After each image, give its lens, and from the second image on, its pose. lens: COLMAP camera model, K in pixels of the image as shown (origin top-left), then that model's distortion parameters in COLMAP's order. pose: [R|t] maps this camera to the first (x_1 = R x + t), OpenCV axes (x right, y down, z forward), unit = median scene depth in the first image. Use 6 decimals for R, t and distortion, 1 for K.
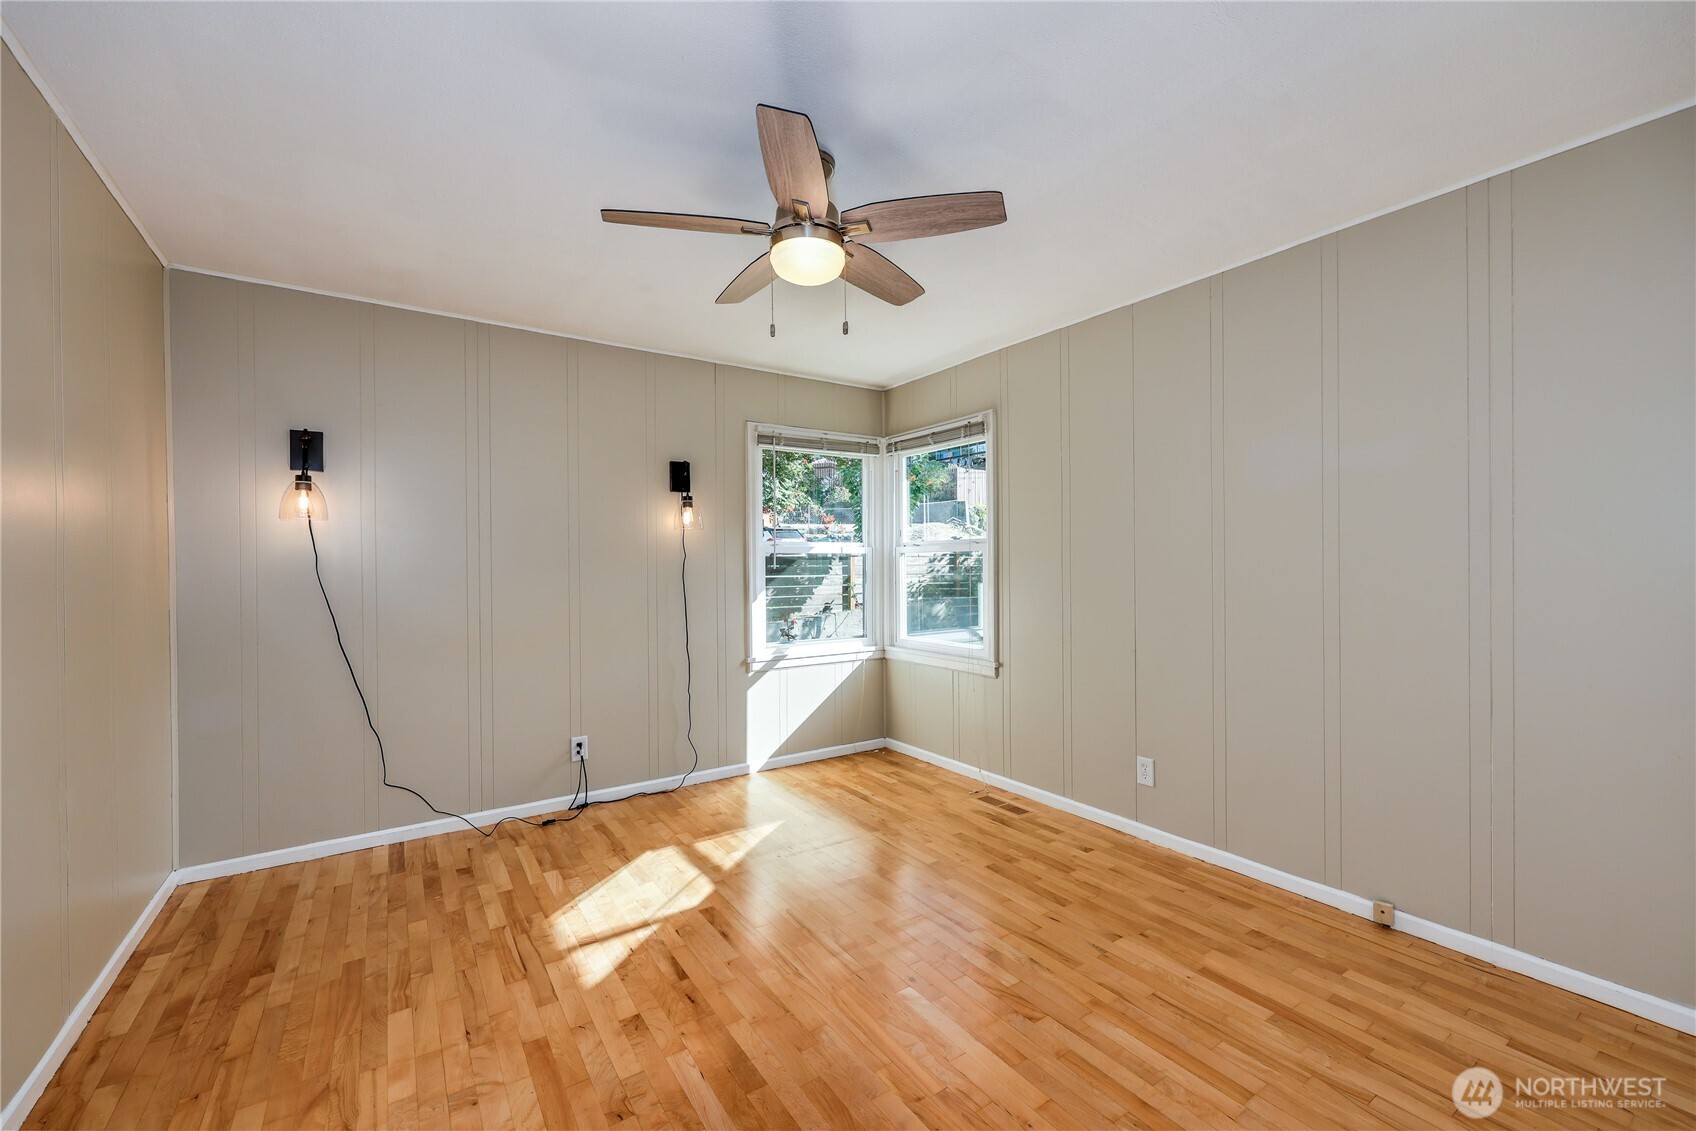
lens RADIAL K [[683.0, 0, 849.9], [0, 683.0, 570.3], [0, 0, 1]] dist [0.000526, -0.000042]
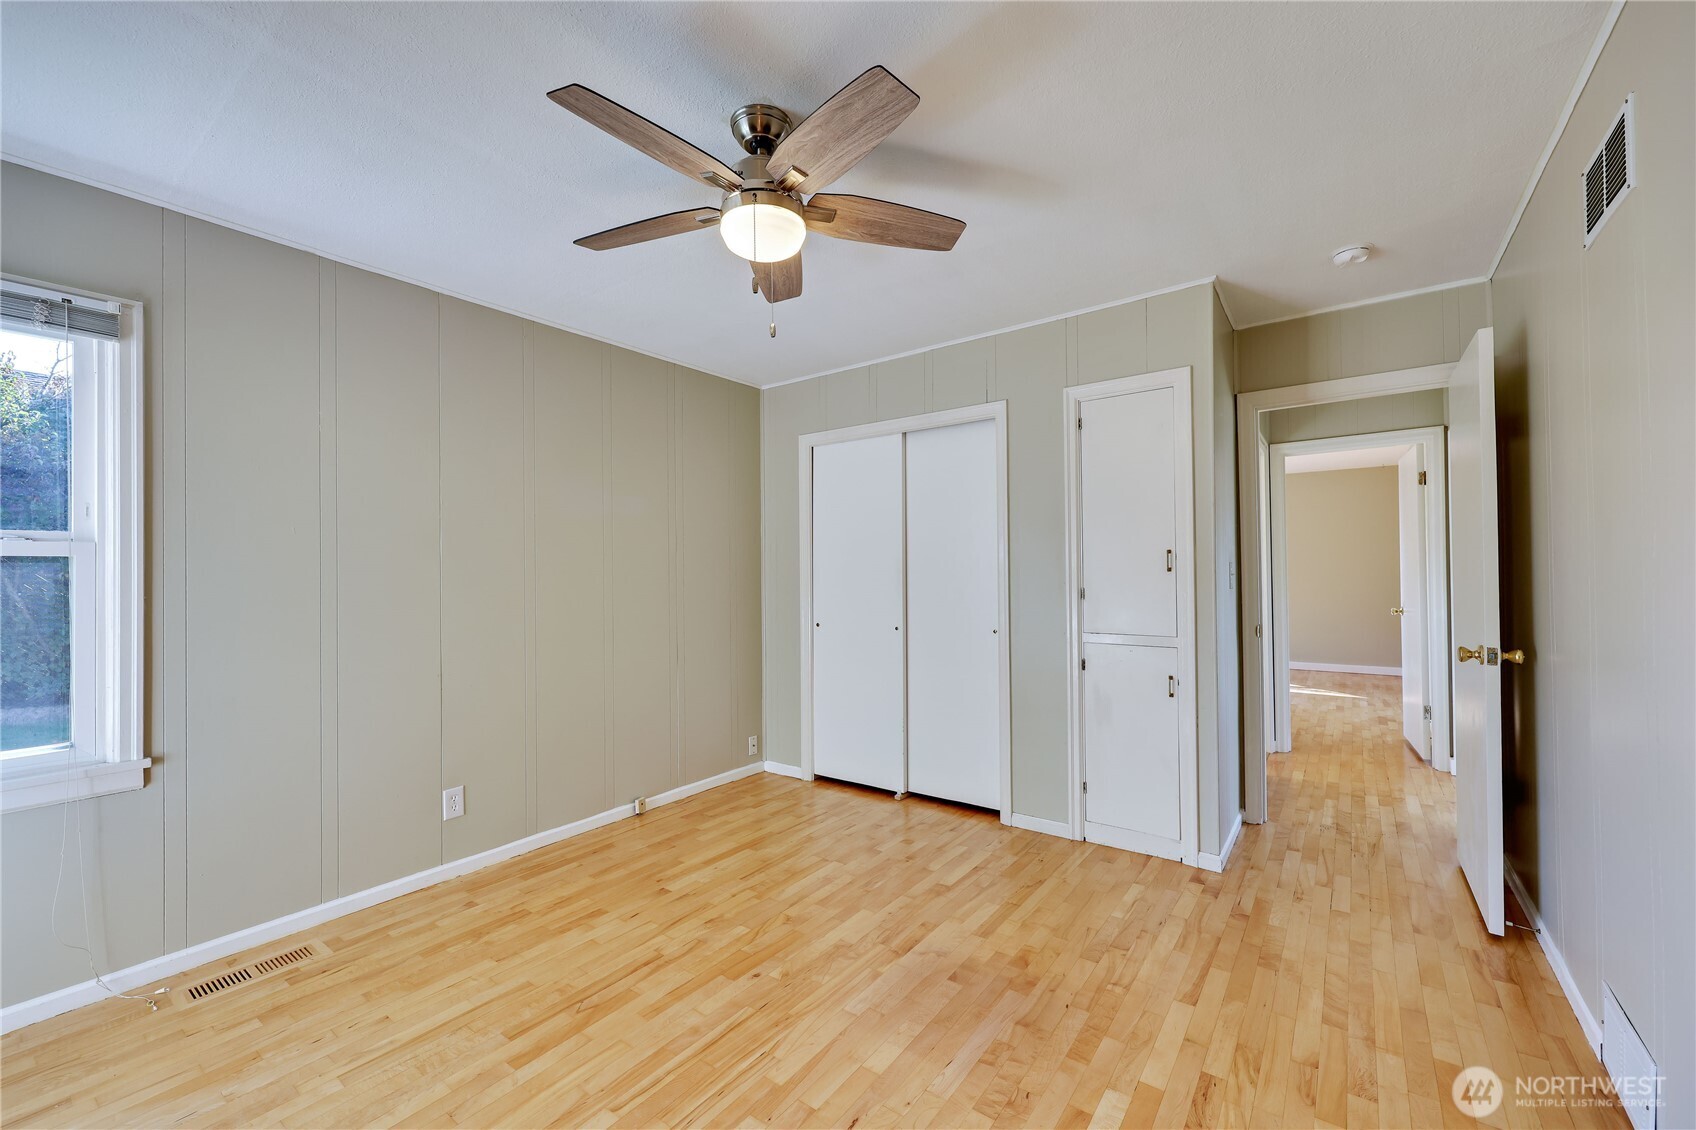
lens RADIAL K [[683.0, 0, 849.9], [0, 683.0, 569.8], [0, 0, 1]] dist [0.000526, -0.000042]
pose [[-0.332769, 0.015412, 0.942883, -0.709300], [0.019612, 0.999763, -0.009420, -0.003583], [-0.942805, 0.015357, -0.332992, 0.902001]]
